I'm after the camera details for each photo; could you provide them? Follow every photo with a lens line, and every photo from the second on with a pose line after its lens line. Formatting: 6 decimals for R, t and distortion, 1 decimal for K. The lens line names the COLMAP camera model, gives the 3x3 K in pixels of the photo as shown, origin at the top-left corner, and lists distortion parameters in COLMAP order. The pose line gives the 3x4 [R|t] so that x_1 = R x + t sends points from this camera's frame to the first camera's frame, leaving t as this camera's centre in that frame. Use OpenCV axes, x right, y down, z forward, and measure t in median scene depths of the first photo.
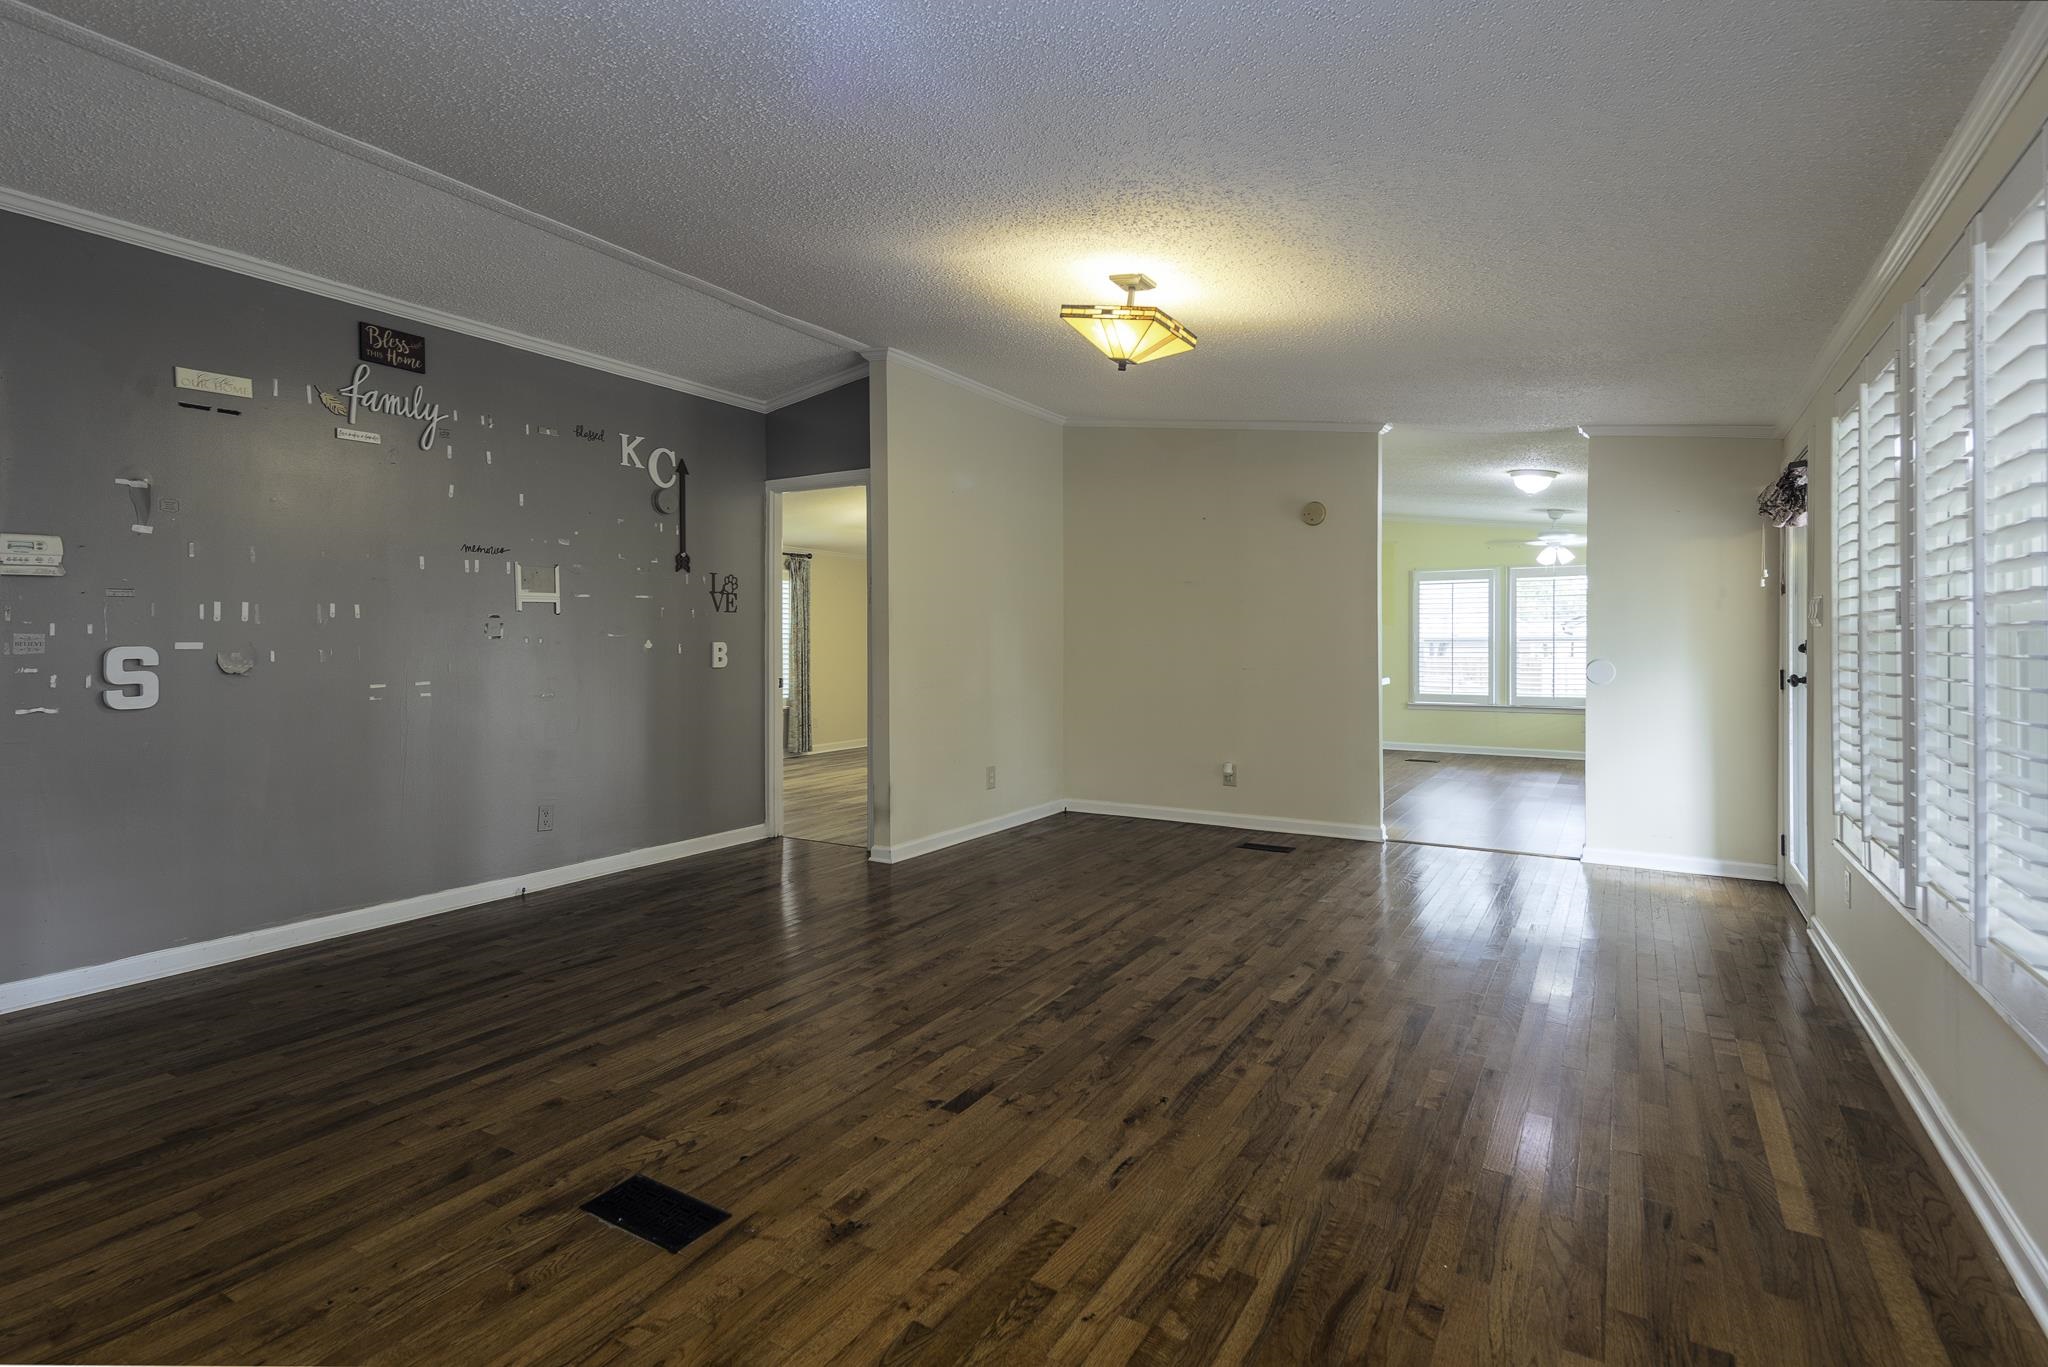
lens RADIAL K [[995.6, 0, 1028.9], [0, 995.6, 651.6], [0, 0, 1]] dist [0.062432, -0.023418]
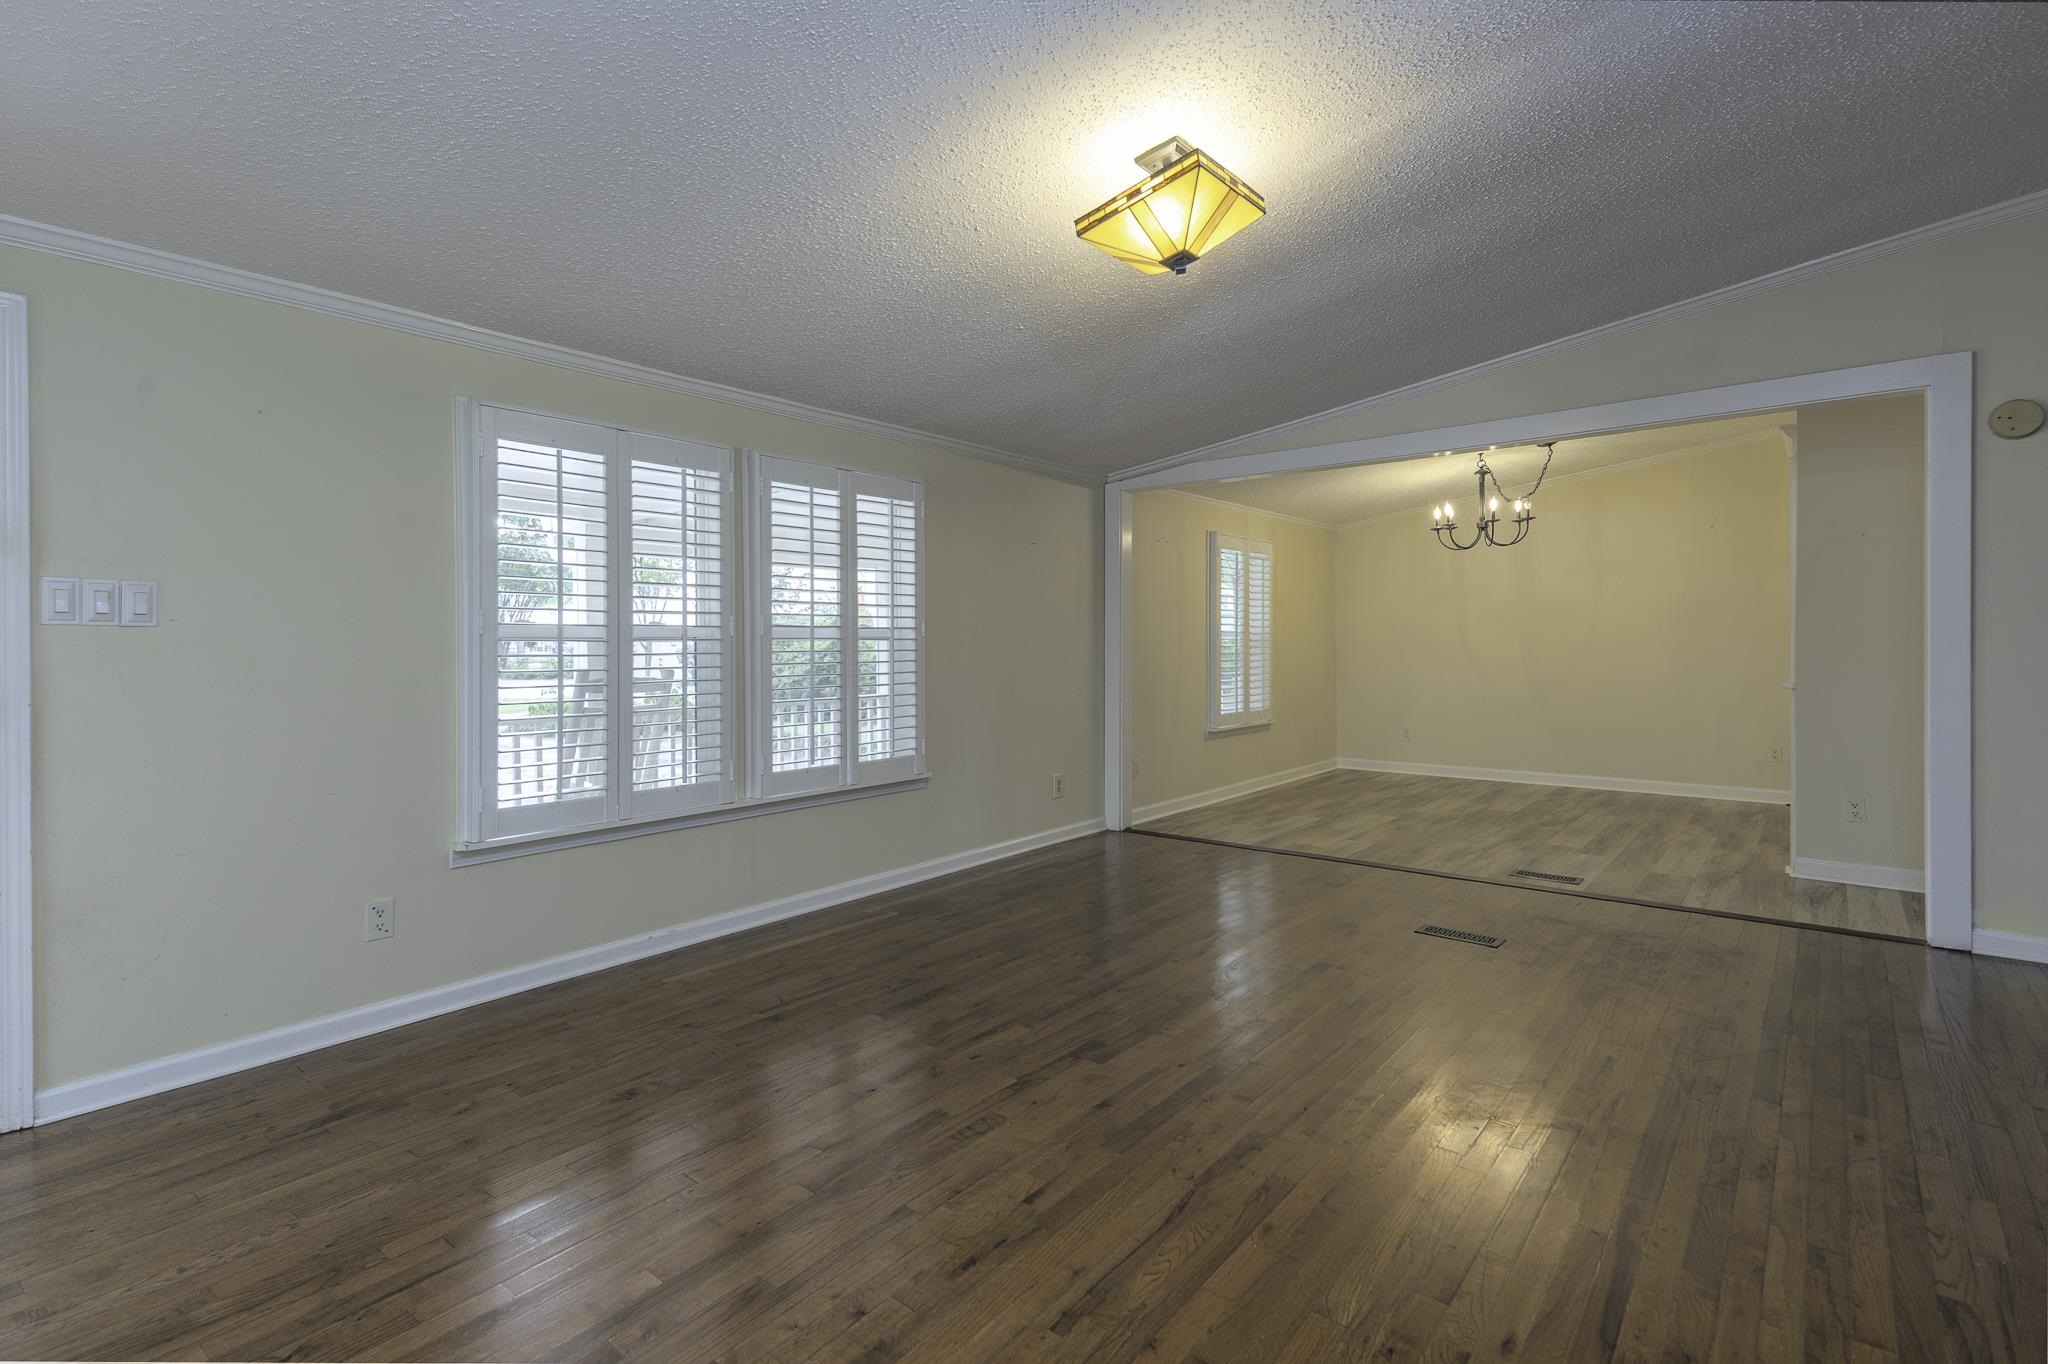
lens RADIAL K [[970.1, 0, 1022.4], [0, 970.1, 647.8], [0, 0, 1]] dist [0.056400, -0.022657]
pose [[-0.990392, 0.008236, 0.138046, 0.123570], [0.009809, 0.999895, 0.010713, -0.014240], [-0.137943, 0.011965, -0.990368, 1.934019]]
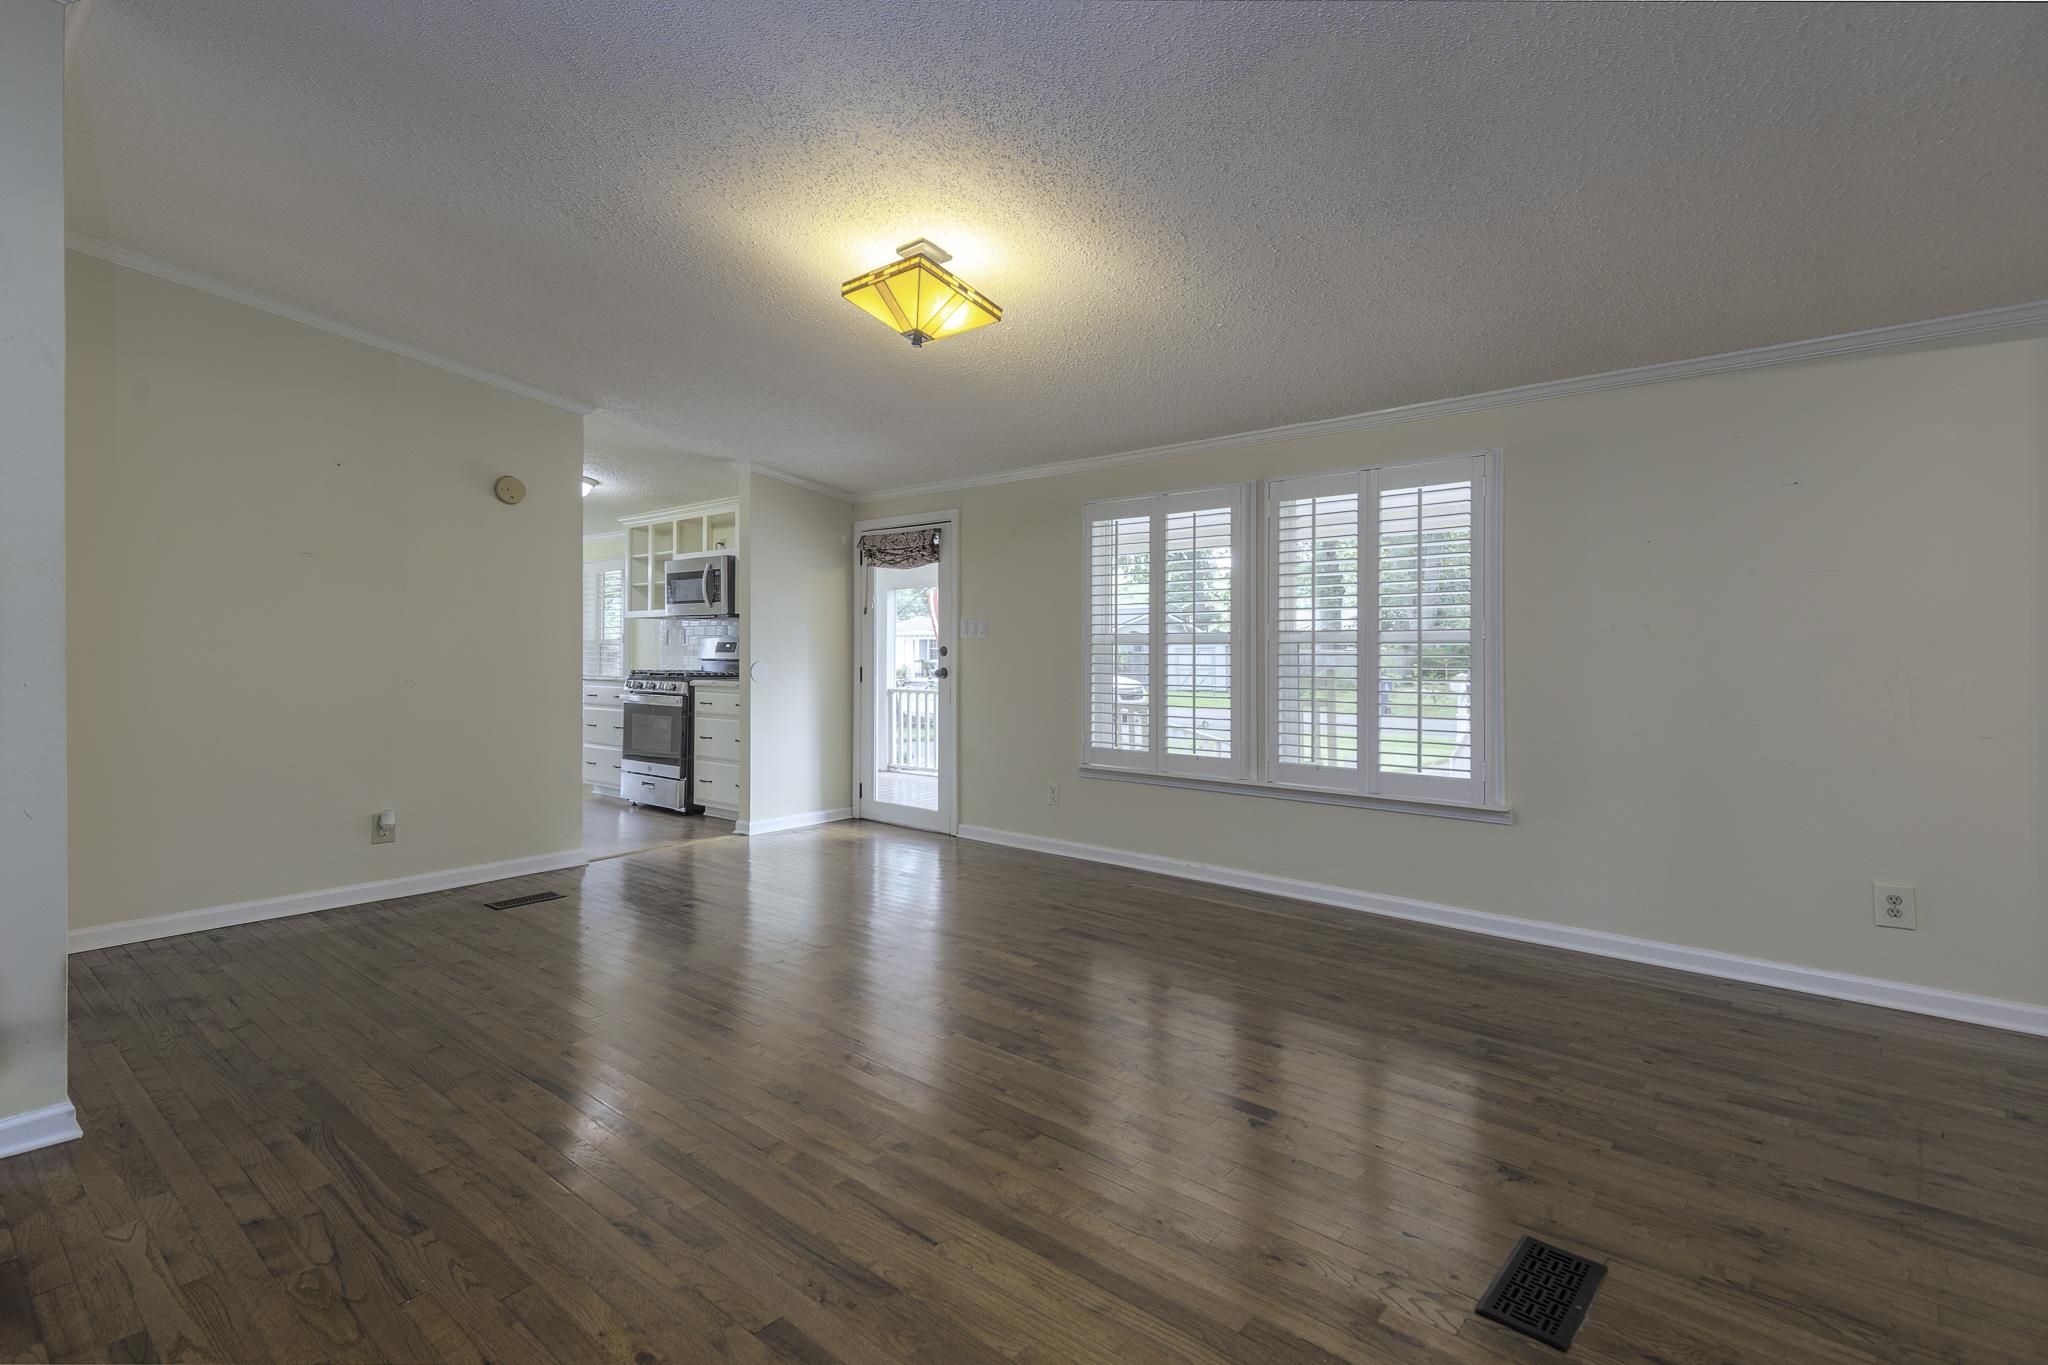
lens RADIAL K [[970.1, 0, 1022.4], [0, 970.1, 648.3], [0, 0, 1]] dist [0.056400, -0.022657]
pose [[0.161781, 0.004259, 0.986818, -0.849784], [0.005367, 0.999972, -0.005195, -0.001367], [-0.986812, 0.006137, 0.161753, 0.854758]]
